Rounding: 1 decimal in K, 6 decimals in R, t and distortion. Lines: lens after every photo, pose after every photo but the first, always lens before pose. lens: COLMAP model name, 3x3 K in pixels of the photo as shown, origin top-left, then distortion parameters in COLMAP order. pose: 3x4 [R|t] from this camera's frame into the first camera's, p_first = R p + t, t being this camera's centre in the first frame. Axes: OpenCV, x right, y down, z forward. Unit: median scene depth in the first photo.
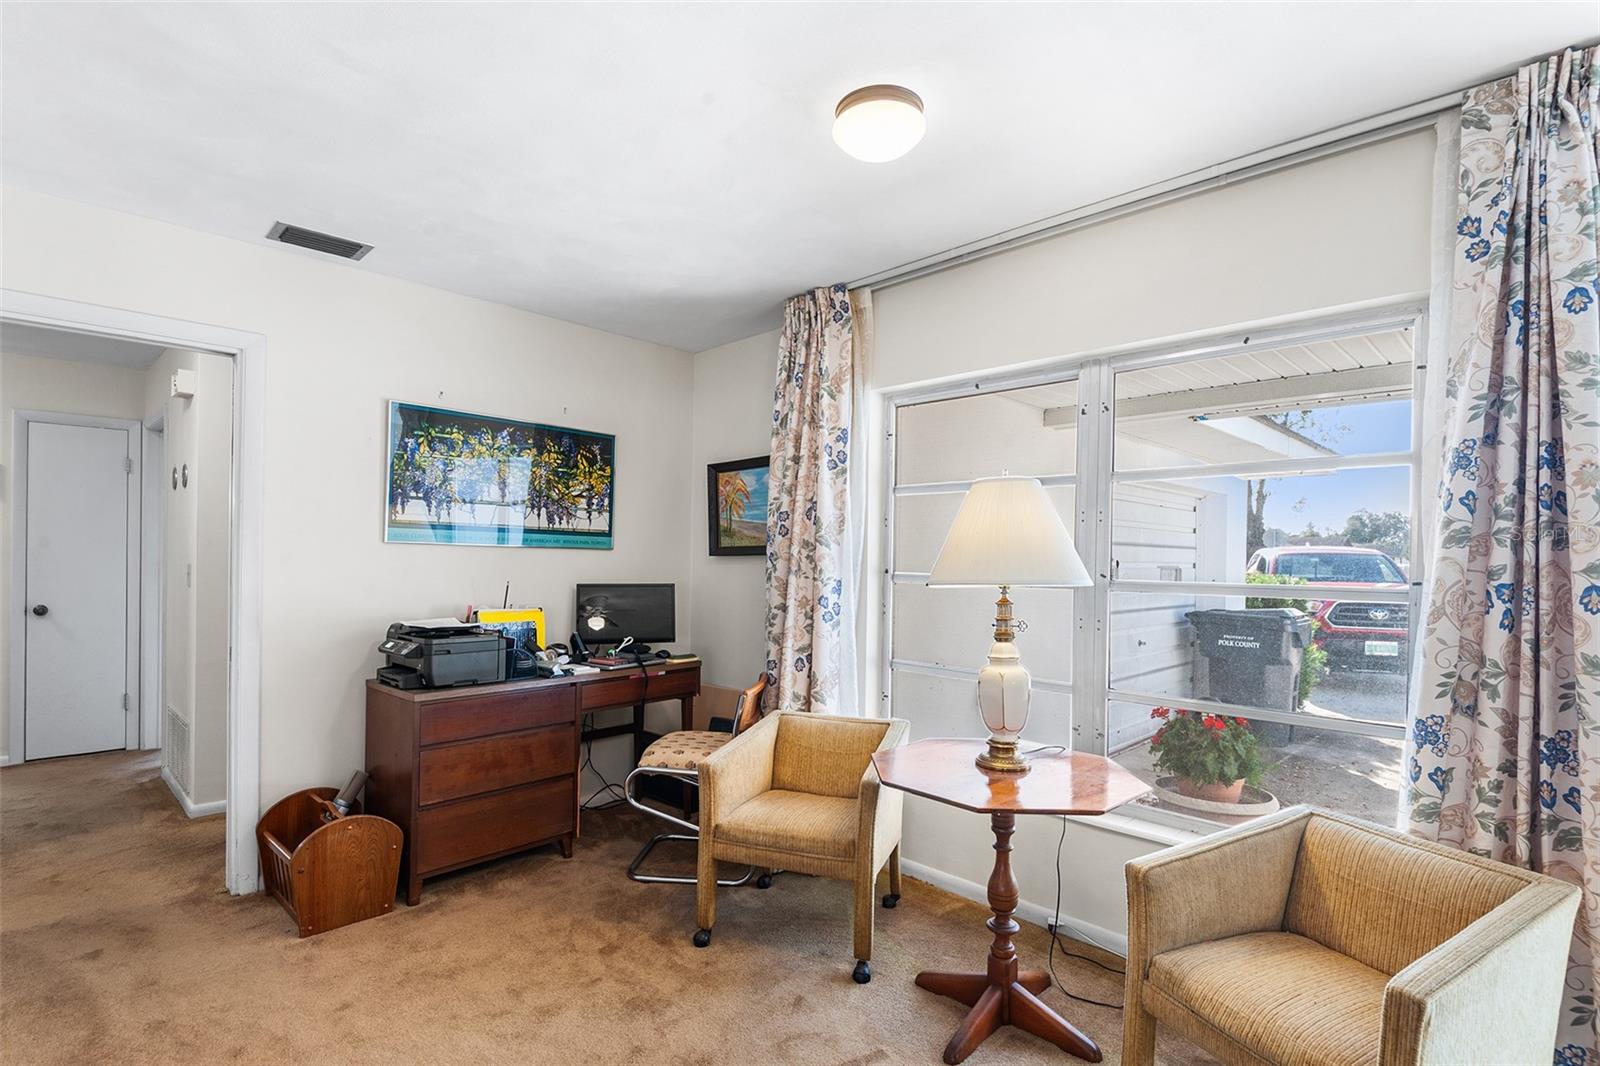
lens RADIAL K [[768.9, 0, 792.4], [0, 768.9, 558.0], [0, 0, 1]] dist [0.031060, -0.024047]
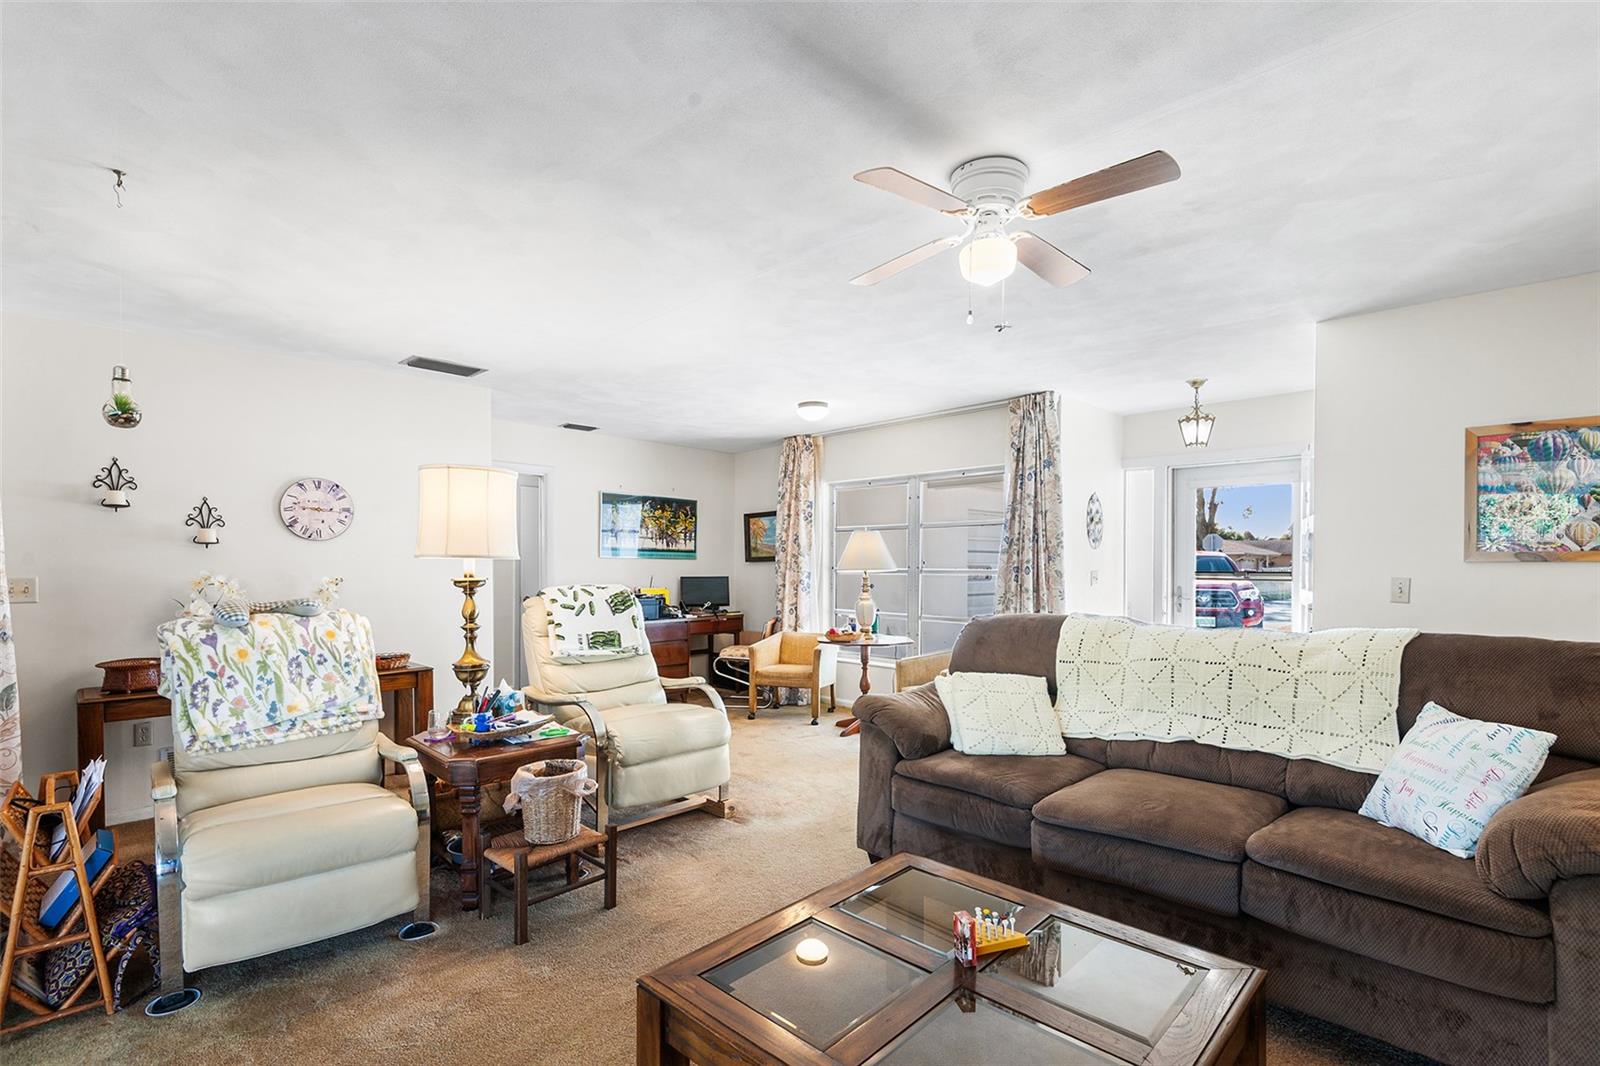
lens RADIAL K [[740.8, 0, 793.6], [0, 740.8, 564.2], [0, 0, 1]] dist [0.025047, -0.020502]
pose [[0.999883, -0.012310, -0.009025, 0.035044], [0.012281, 0.999919, -0.003286, 0.012632], [0.009064, 0.003174, 0.999954, -1.048247]]
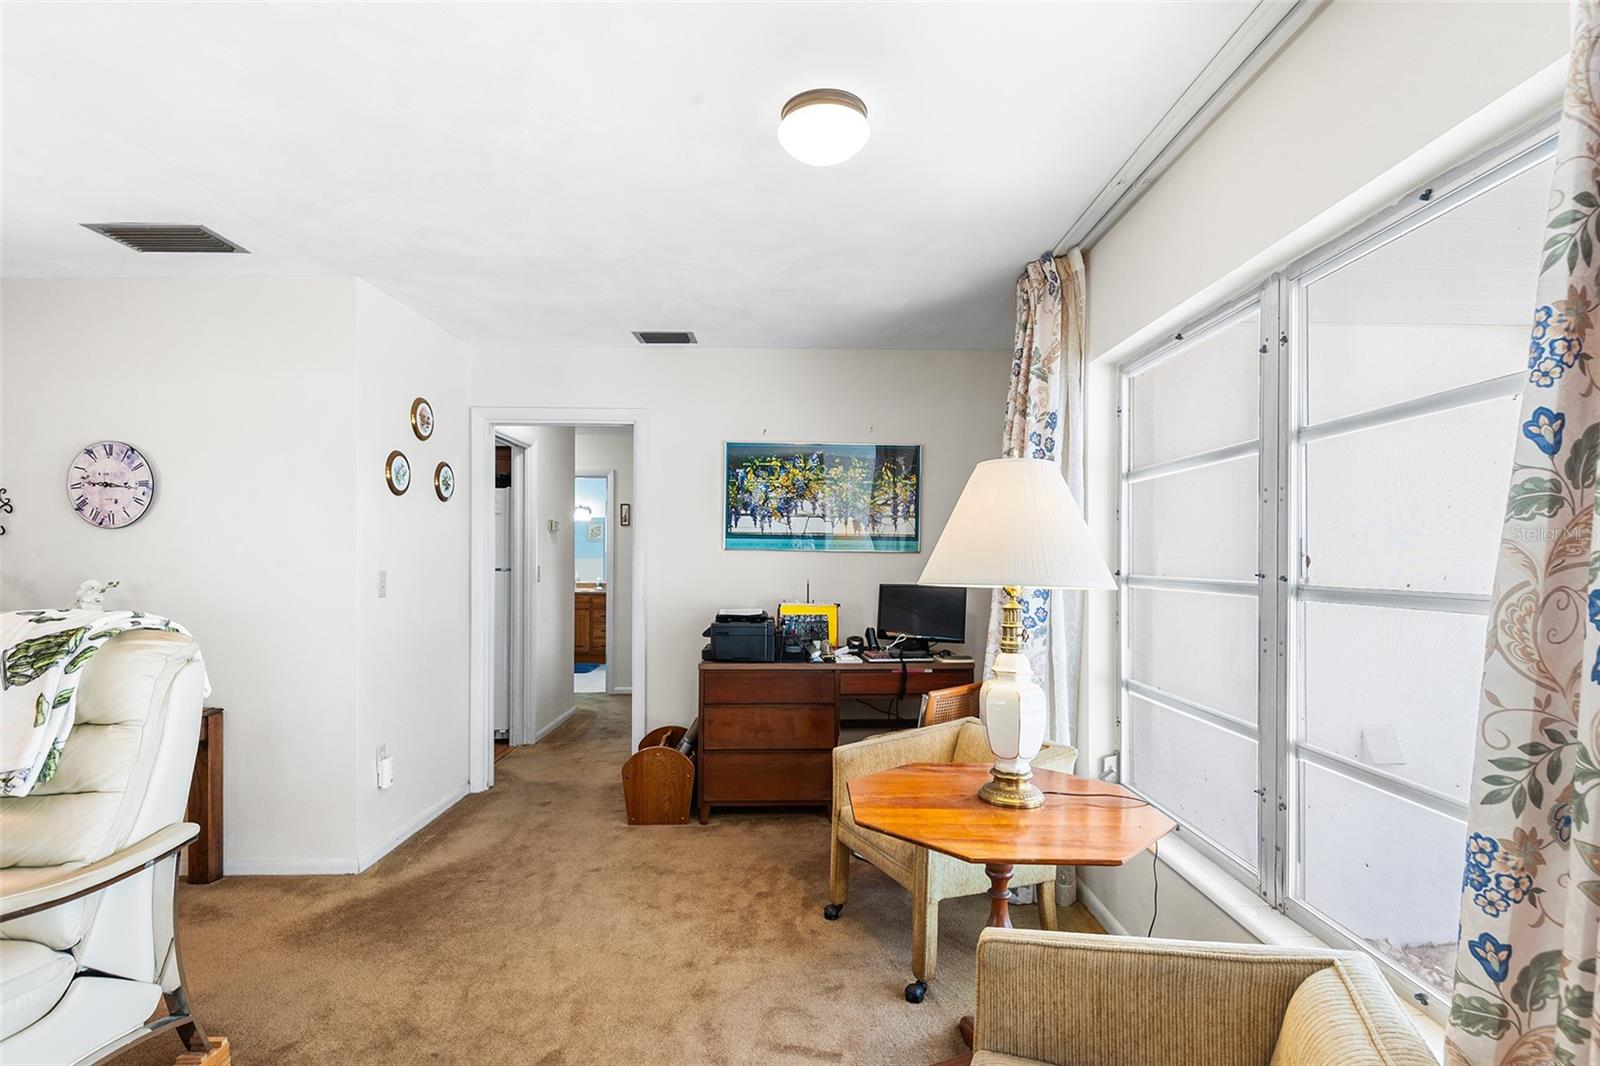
lens RADIAL K [[765.1, 0, 805.2], [0, 765.1, 554.7], [0, 0, 1]] dist [0.031056, -0.024440]
pose [[0.713387, -0.013936, -0.700632, 0.476162], [0.005075, 0.999879, -0.014720, 0.008197], [0.700752, 0.006945, 0.713371, 0.161182]]
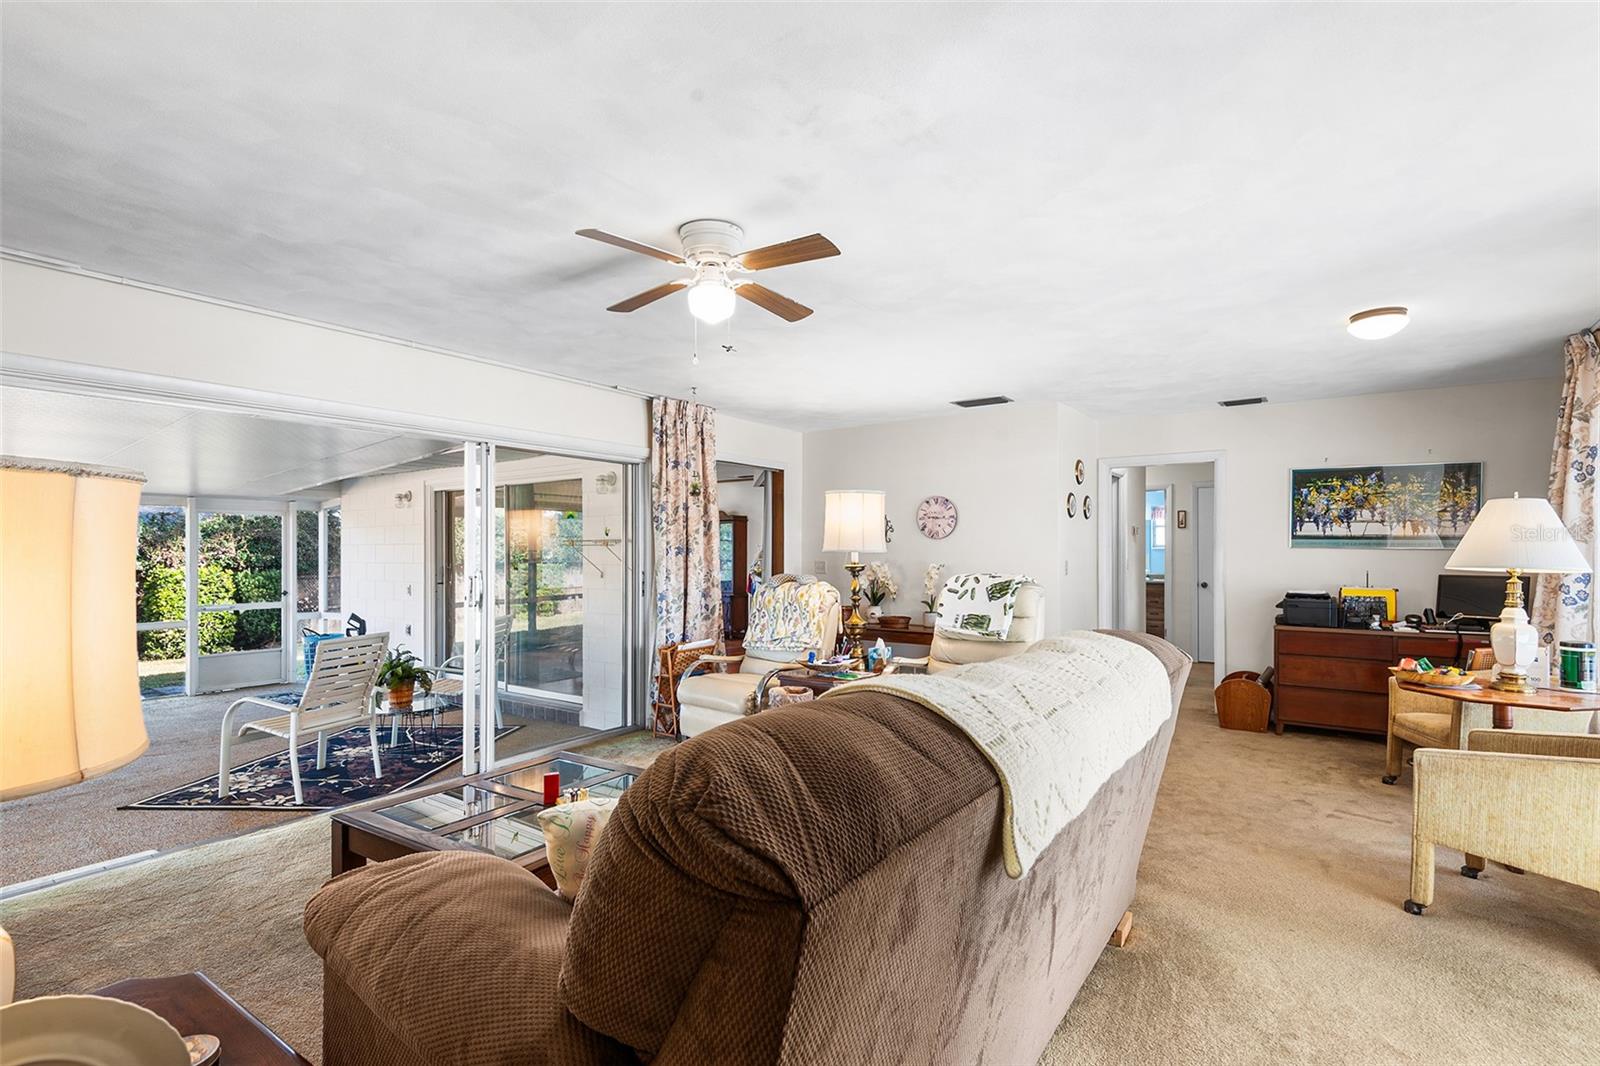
lens RADIAL K [[749.4, 0, 800.1], [0, 749.4, 547.7], [0, 0, 1]] dist [0.029167, -0.018622]
pose [[0.156348, -0.018692, -0.987525, 1.022476], [-0.003393, 0.999805, -0.019462, 0.017916], [0.987696, 0.006393, 0.156254, -0.404027]]
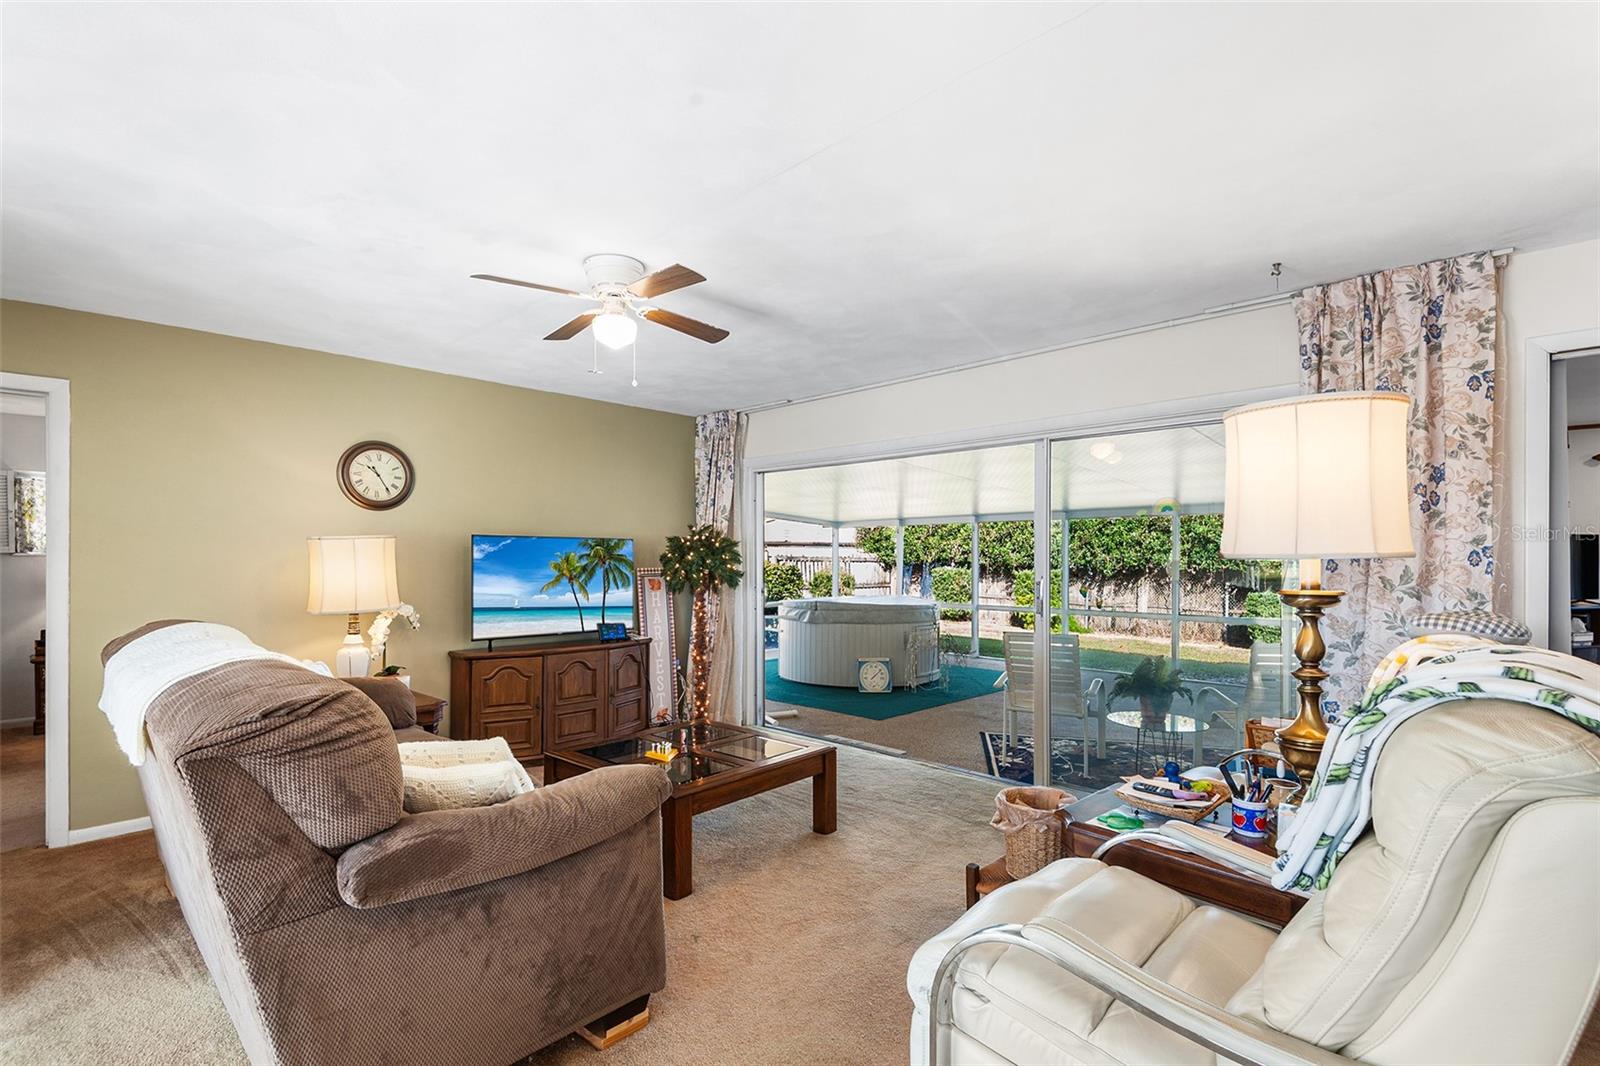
lens RADIAL K [[740.8, 0, 793.6], [0, 740.8, 564.2], [0, 0, 1]] dist [0.025047, -0.020502]
pose [[-0.999820, -0.013604, -0.013240, 0.010916], [-0.013848, 0.999733, 0.018474, -0.003165], [0.012986, 0.018654, -0.999742, 0.507040]]
